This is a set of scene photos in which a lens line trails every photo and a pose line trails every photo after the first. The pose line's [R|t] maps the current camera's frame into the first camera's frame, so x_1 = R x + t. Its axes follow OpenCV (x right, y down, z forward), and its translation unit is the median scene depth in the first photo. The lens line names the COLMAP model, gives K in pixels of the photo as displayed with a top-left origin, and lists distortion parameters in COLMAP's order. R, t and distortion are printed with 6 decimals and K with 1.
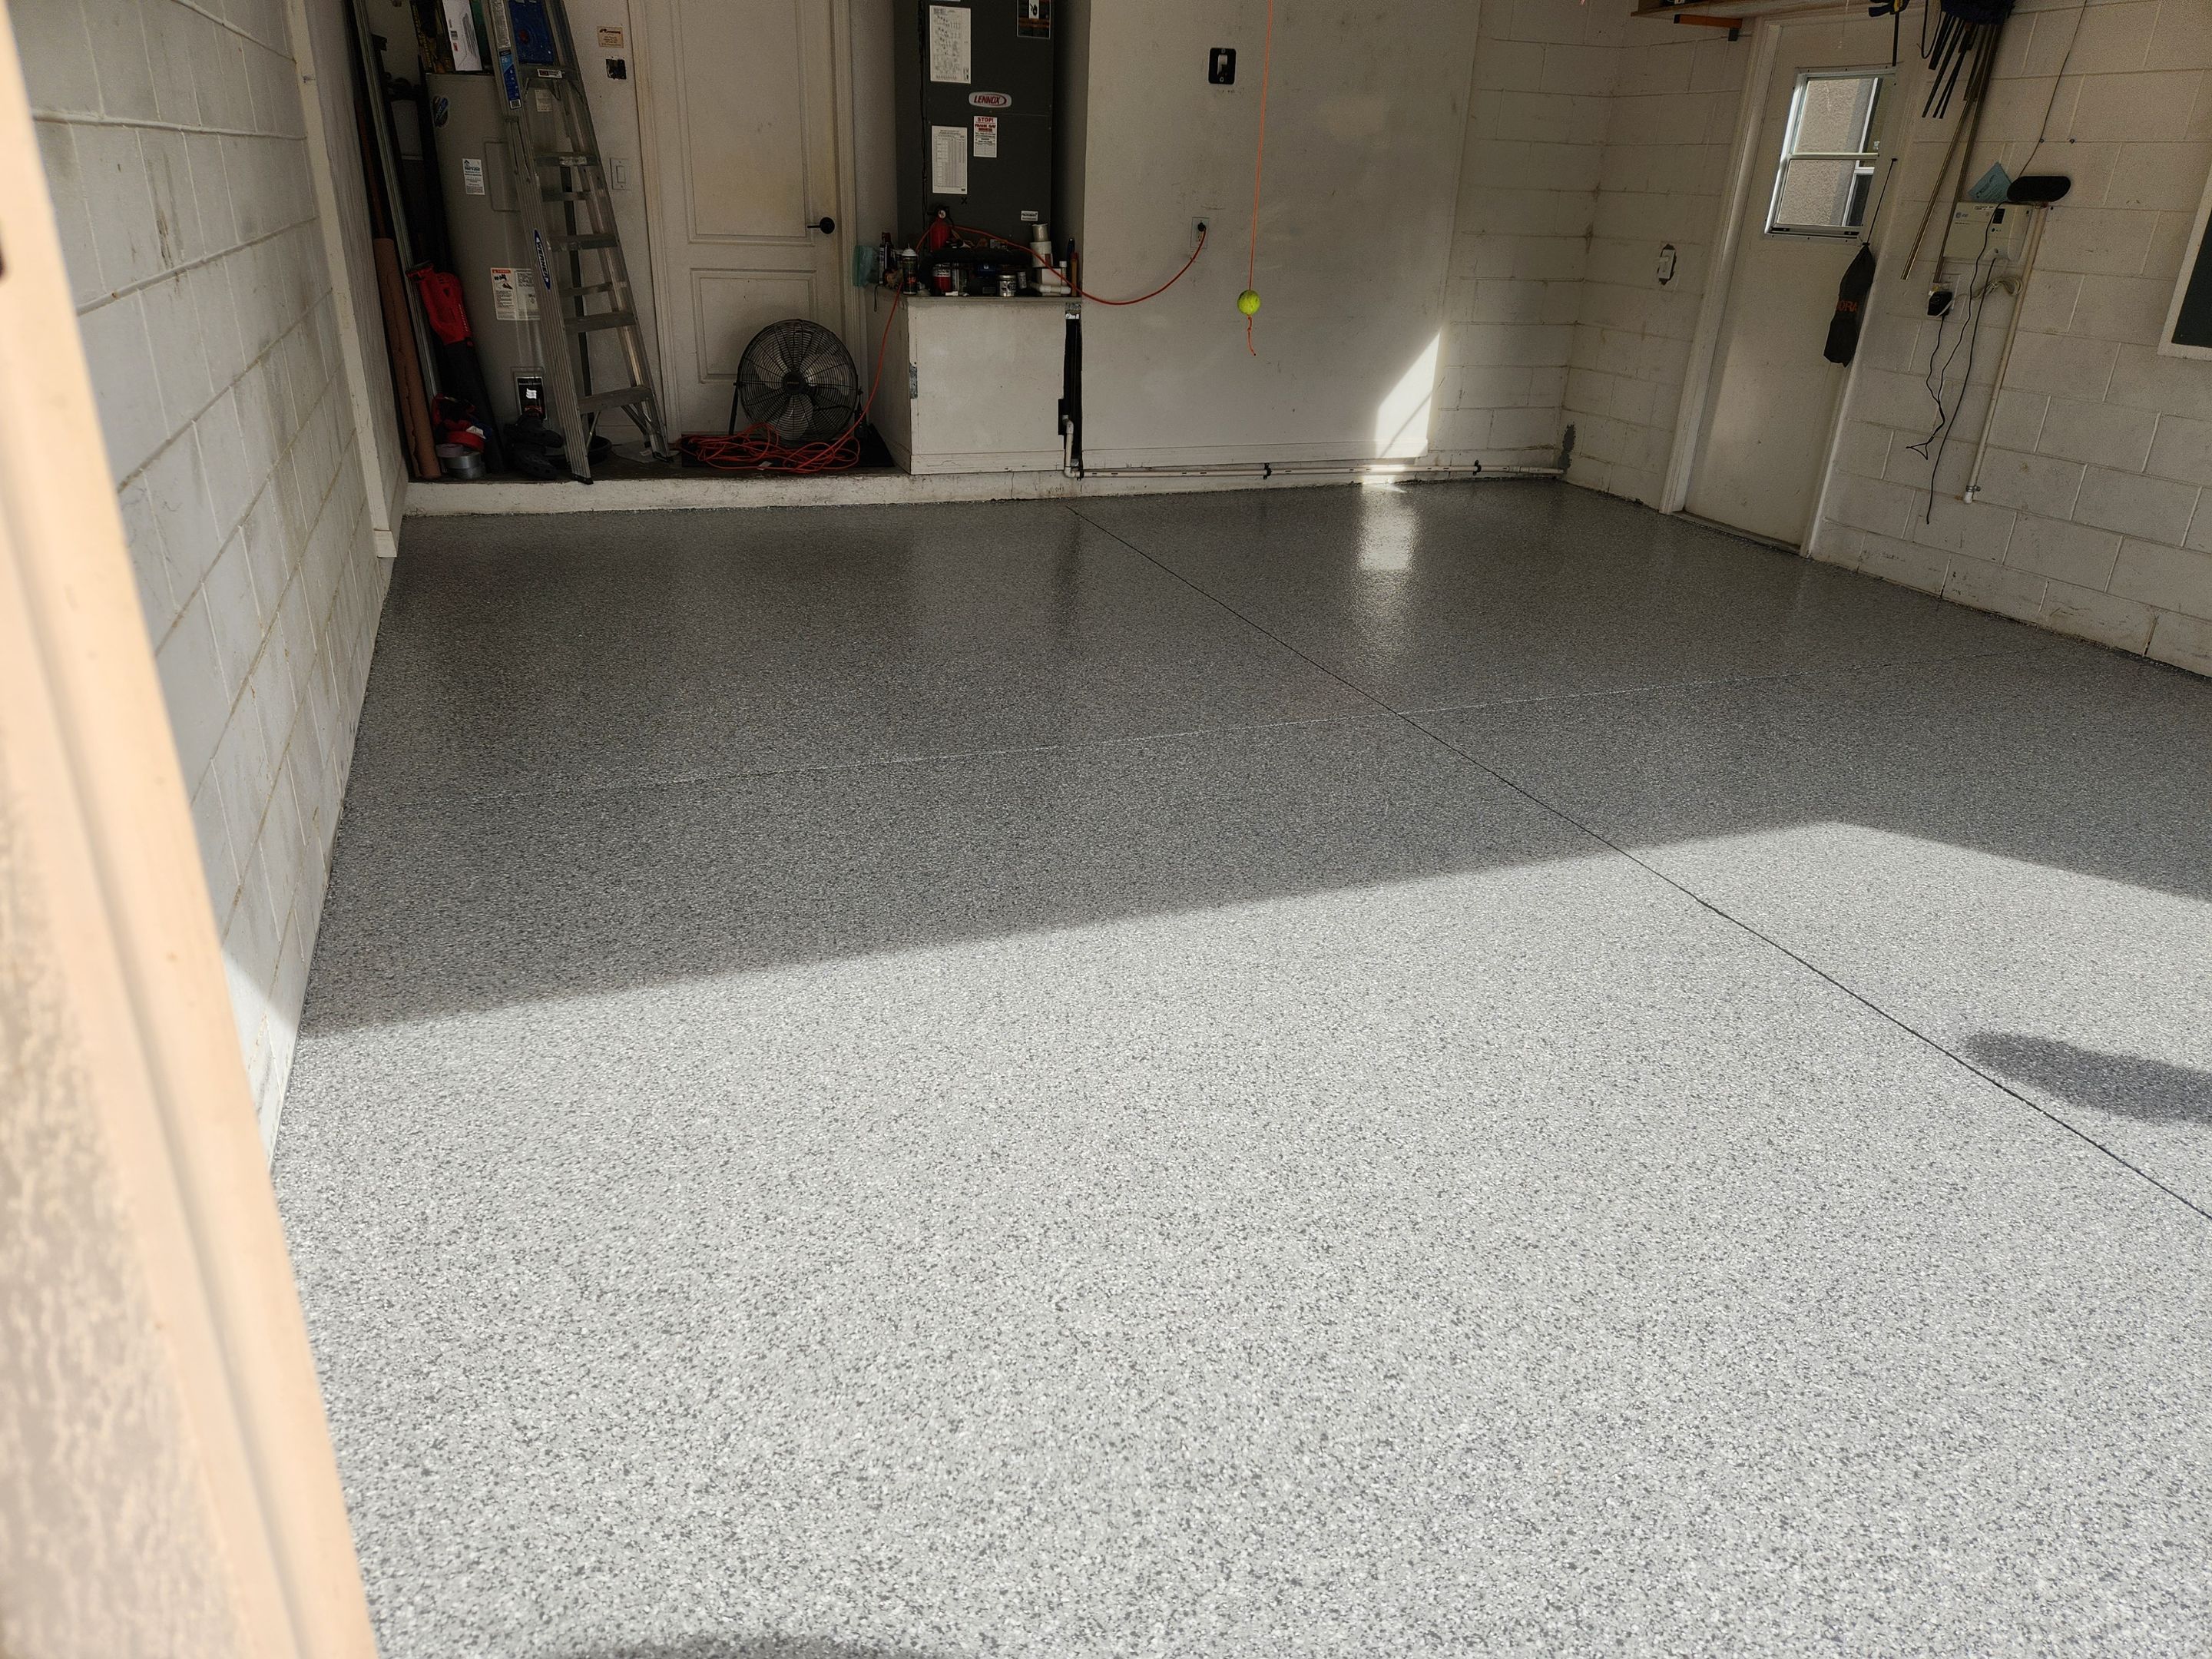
lens RADIAL K [[1468.0, 0, 1099.7], [0, 1468.0, 844.2], [0, 0, 1]] dist [0.060302, -0.054932]
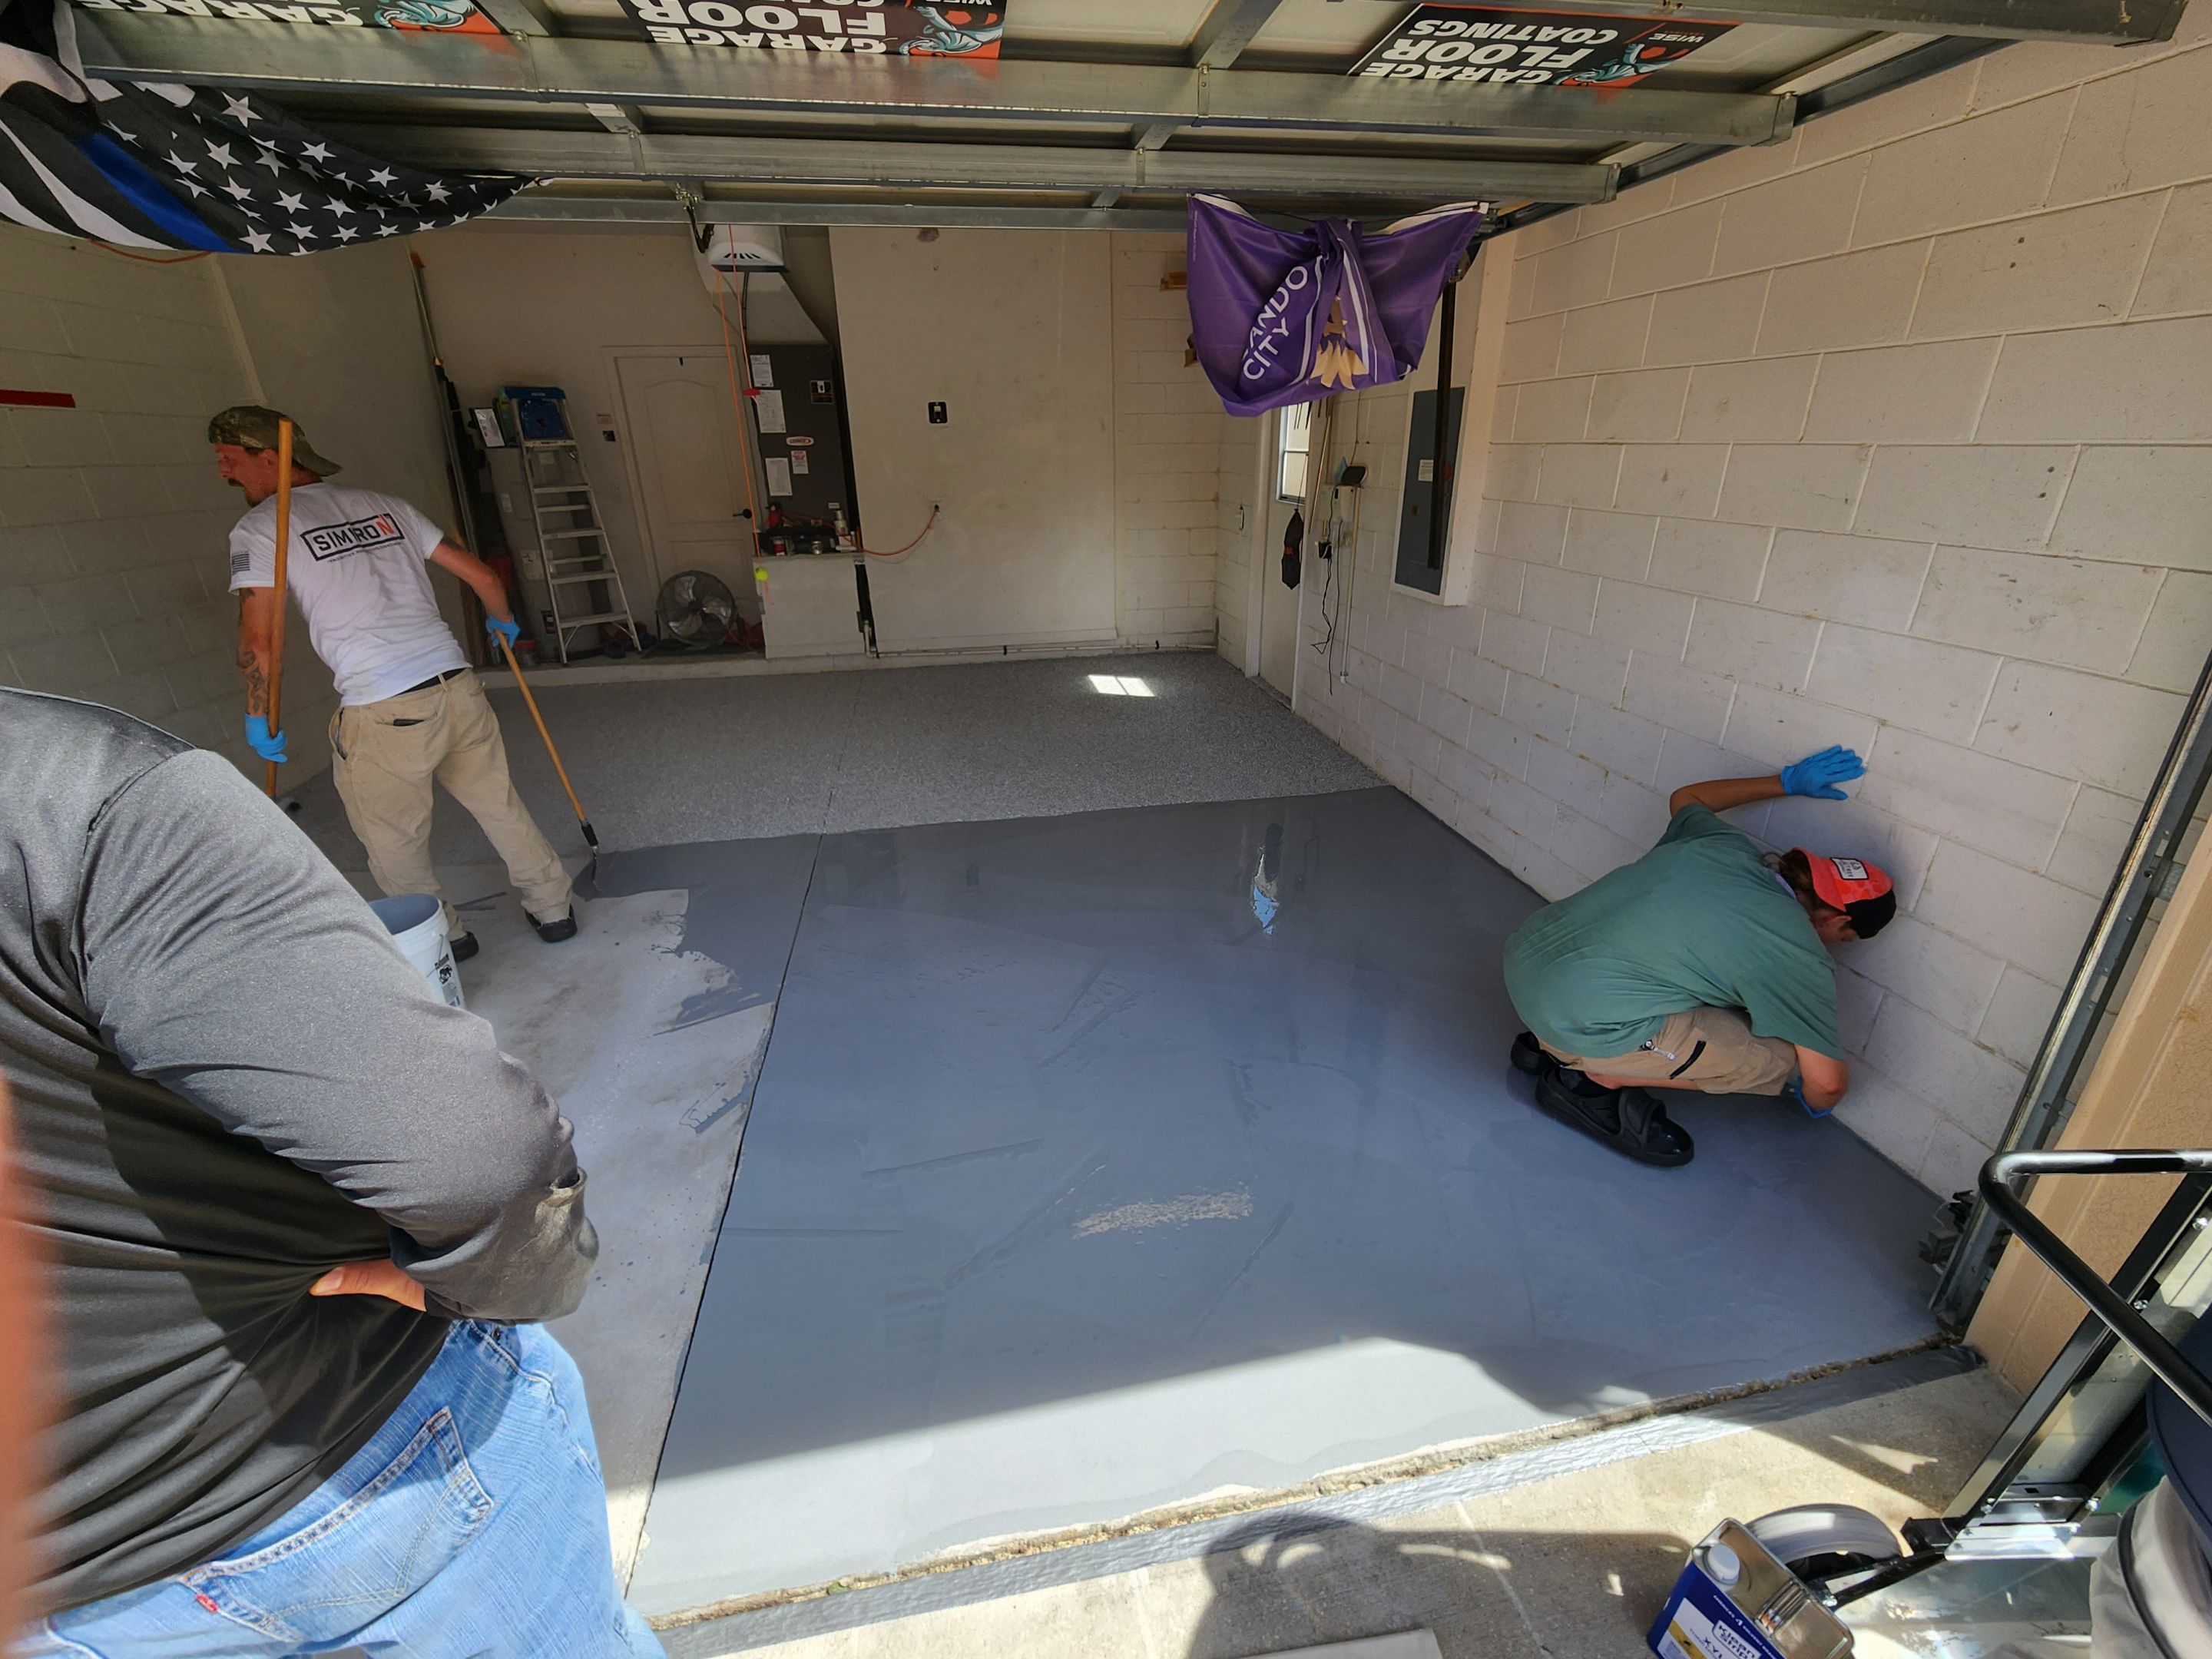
lens RADIAL K [[896.6, 0, 1102.8], [0, 896.6, 806.8], [0, 0, 1]] dist [-0.002452, -0.001069]
pose [[0.982519, 0.023182, -0.184711, 0.557805], [-0.029817, 0.999003, -0.033227, -0.076949], [0.183757, 0.038154, 0.982231, 0.100404]]
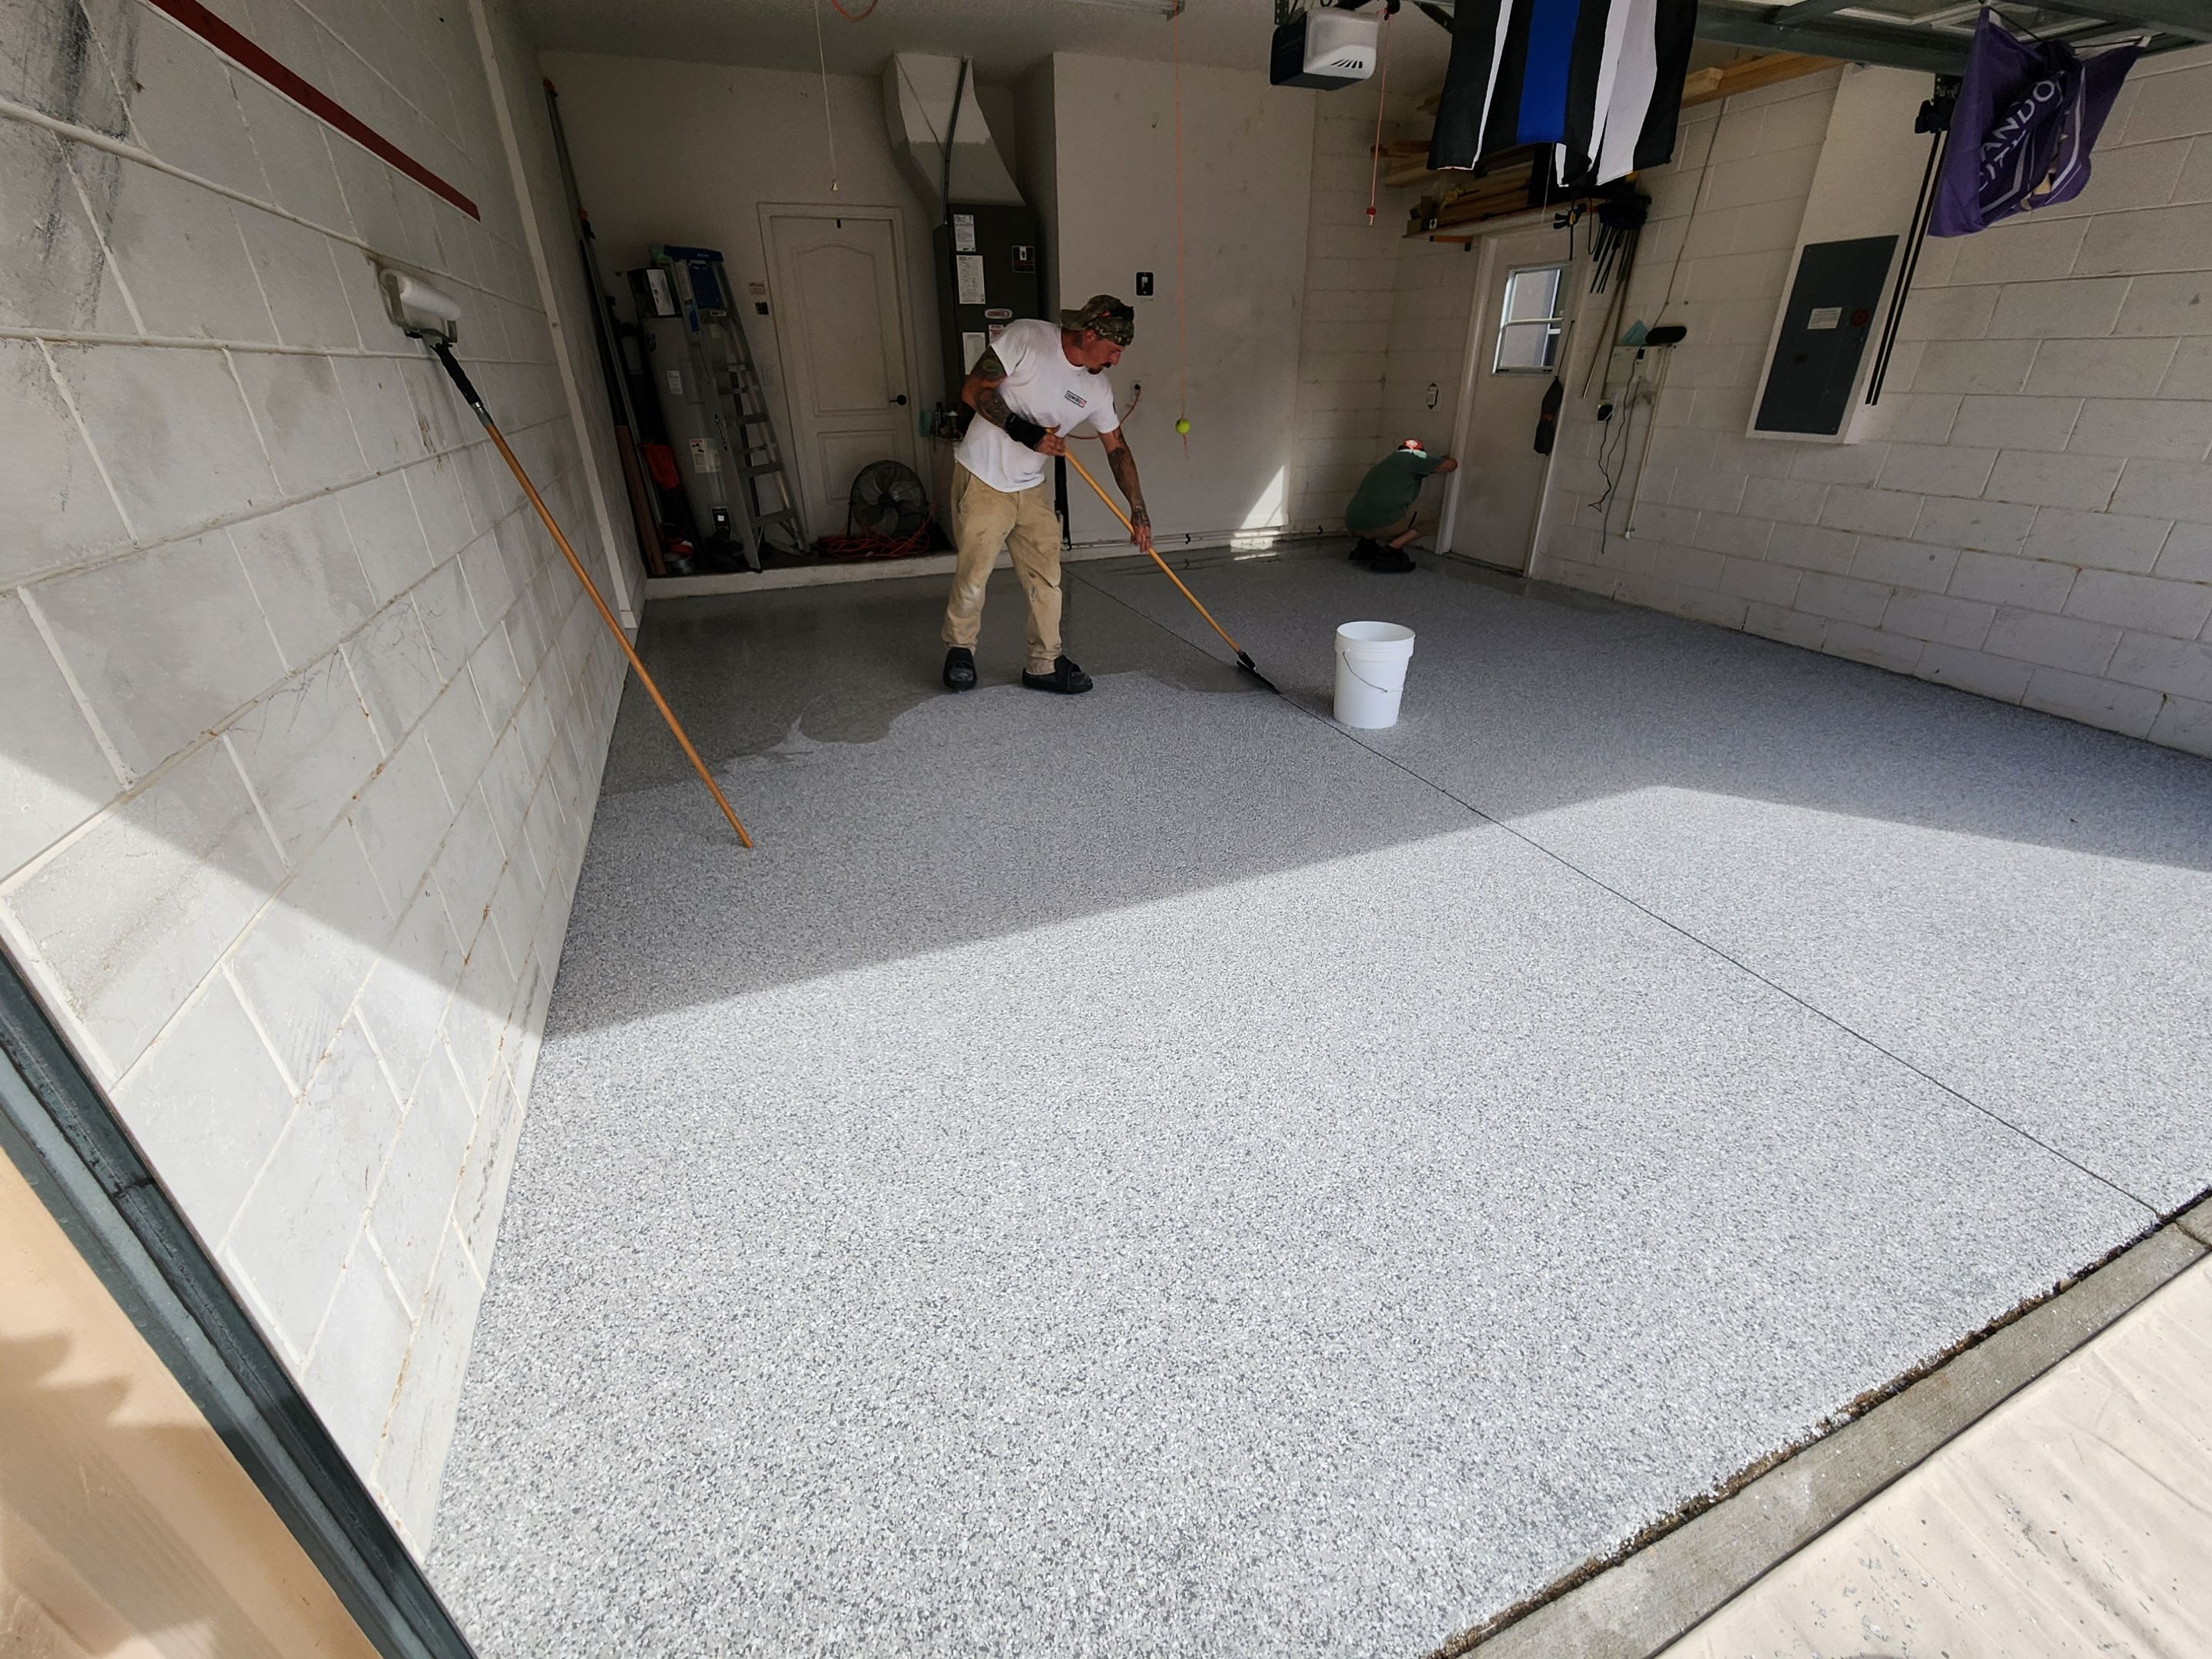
lens RADIAL K [[896.6, 0, 1100.1], [0, 896.6, 806.6], [0, 0, 1]] dist [-0.002452, -0.001069]
pose [[0.998594, -0.052541, -0.006993, 0.015829], [0.052774, 0.997857, 0.038688, -0.012447], [0.004945, -0.039003, 0.999227, 0.037342]]
